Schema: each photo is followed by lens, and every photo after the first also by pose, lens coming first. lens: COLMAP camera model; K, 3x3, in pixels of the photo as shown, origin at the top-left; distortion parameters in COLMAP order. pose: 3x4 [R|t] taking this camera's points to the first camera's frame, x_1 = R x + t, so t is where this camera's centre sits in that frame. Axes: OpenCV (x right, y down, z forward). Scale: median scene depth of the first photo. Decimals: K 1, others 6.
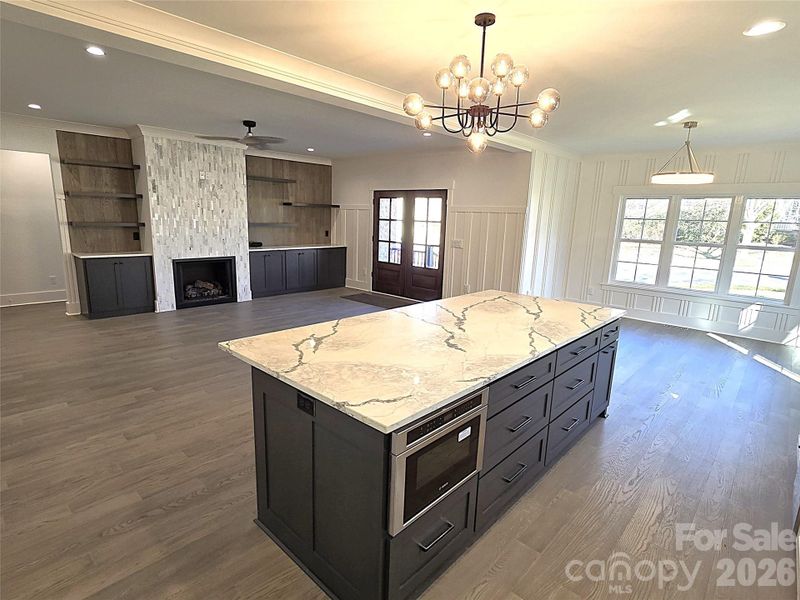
lens RADIAL K [[422.0, 0, 399.1], [0, 422.0, 304.4], [0, 0, 1]] dist [-0.002579, -0.000158]
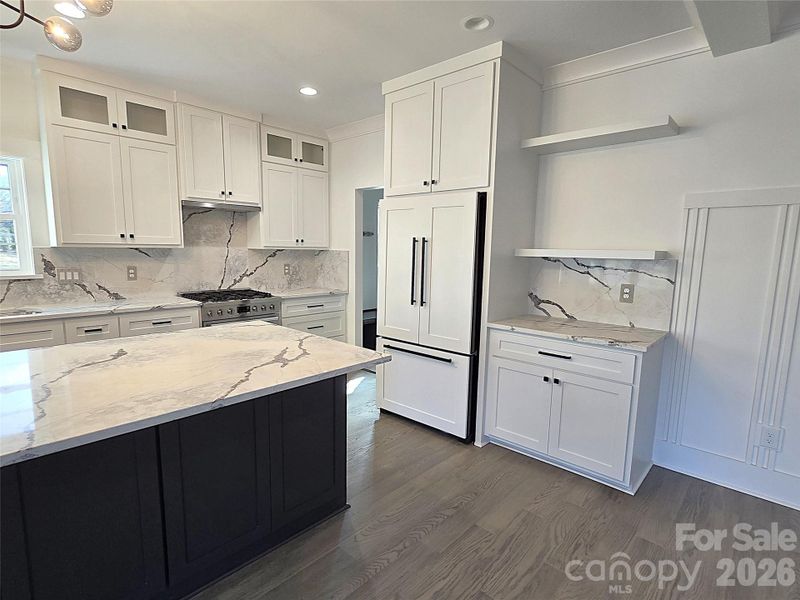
lens RADIAL K [[414.5, 0, 398.4], [0, 414.5, 304.4], [0, 0, 1]] dist [-0.004069, -0.000656]
pose [[-0.998760, -0.049484, -0.005475, -0.144277], [-0.048452, 0.940796, 0.335493, -0.103017], [-0.011451, 0.335342, -0.942027, 0.599682]]
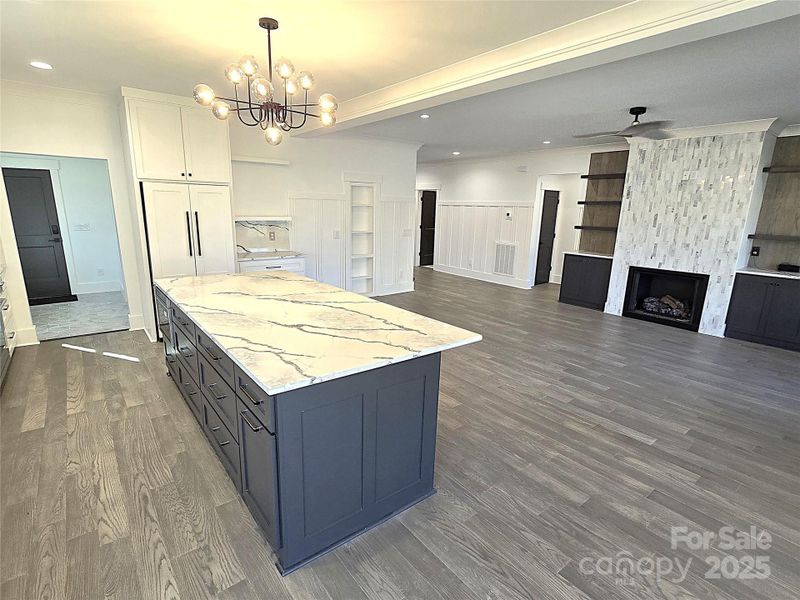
lens RADIAL K [[405.6, 0, 397.7], [0, 405.6, 304.8], [0, 0, 1]] dist [-0.002861, -0.001294]
pose [[-0.152375, 0.196274, -0.968637, 0.480647], [-0.232365, 0.945494, 0.228138, -0.109132], [0.960619, 0.259840, -0.098462, 0.589707]]
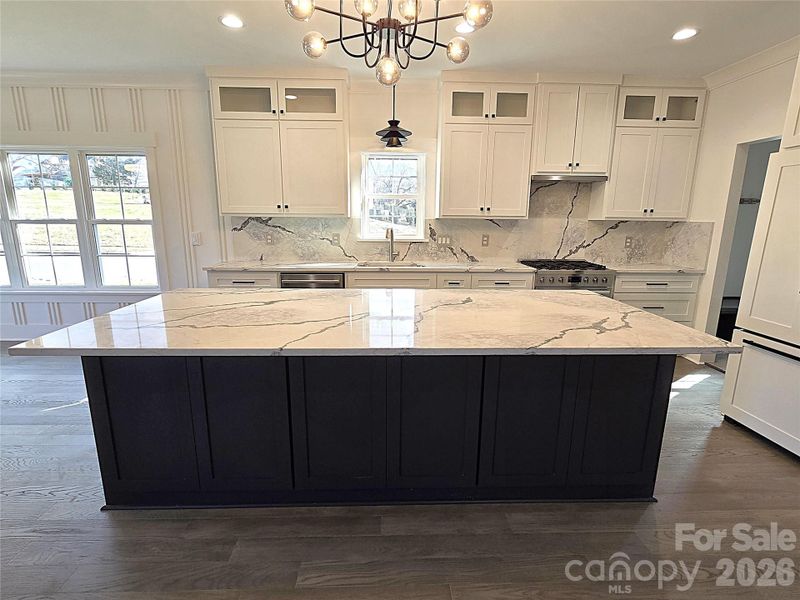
lens RADIAL K [[405.6, 0, 397.7], [0, 405.6, 304.8], [0, 0, 1]] dist [-0.002861, -0.001294]
pose [[-0.703144, -0.189342, 0.685374, -0.158459], [0.113052, 0.921863, 0.370659, -0.102073], [-0.702002, 0.338110, -0.626797, 0.613462]]
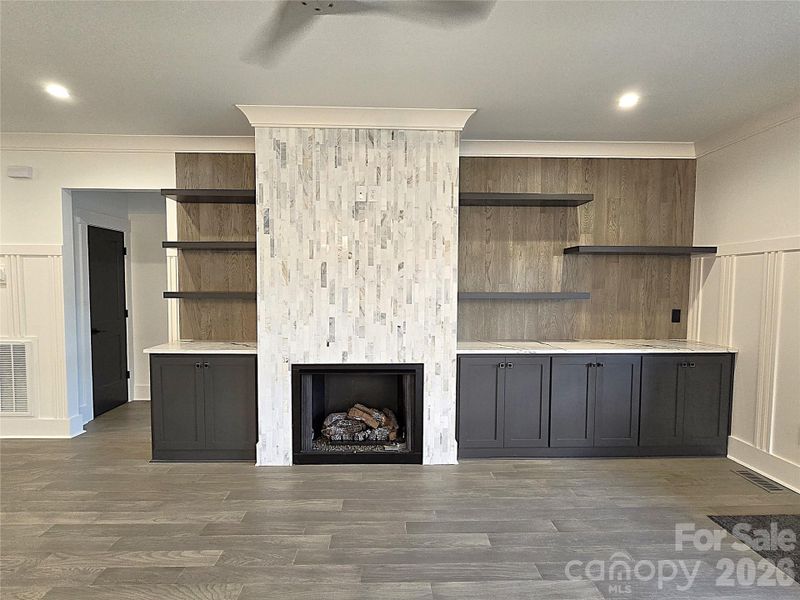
lens RADIAL K [[405.6, 0, 397.7], [0, 405.6, 304.8], [0, 0, 1]] dist [-0.002861, -0.001294]
pose [[0.699795, 0.009674, -0.714278, -0.108107], [-0.130343, 0.984851, -0.114361, -0.135739], [0.702352, 0.173131, 0.690455, 0.739567]]
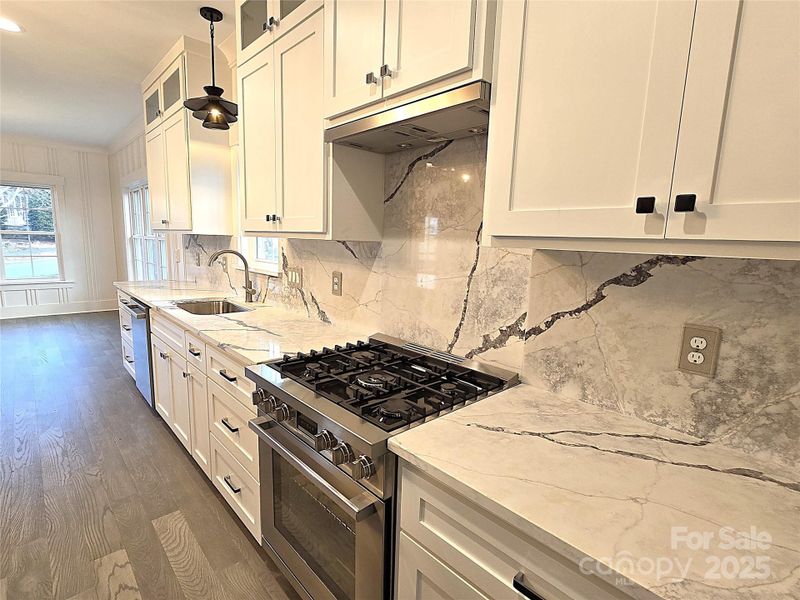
lens RADIAL K [[405.6, 0, 397.7], [0, 405.6, 304.8], [0, 0, 1]] dist [-0.002861, -0.001294]
pose [[0.079554, -0.188651, 0.978817, -0.102293], [0.175480, 0.969245, 0.172544, 0.031812], [-0.981264, 0.158036, 0.110211, -0.019032]]
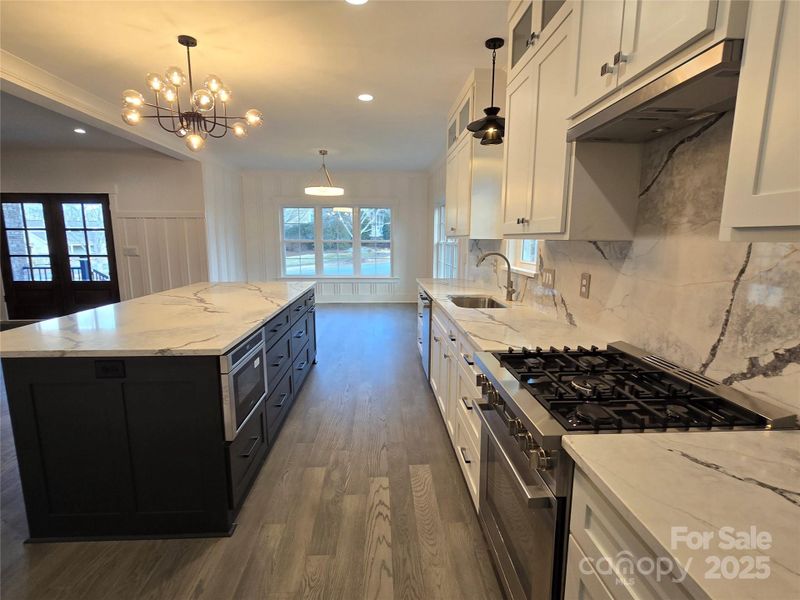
lens RADIAL K [[405.6, 0, 397.7], [0, 405.6, 304.8], [0, 0, 1]] dist [-0.002861, -0.001294]
pose [[0.701033, -0.145850, 0.698055, -0.105200], [0.165689, 0.985387, 0.039488, 0.041218], [-0.693614, 0.087977, 0.714955, -0.059519]]
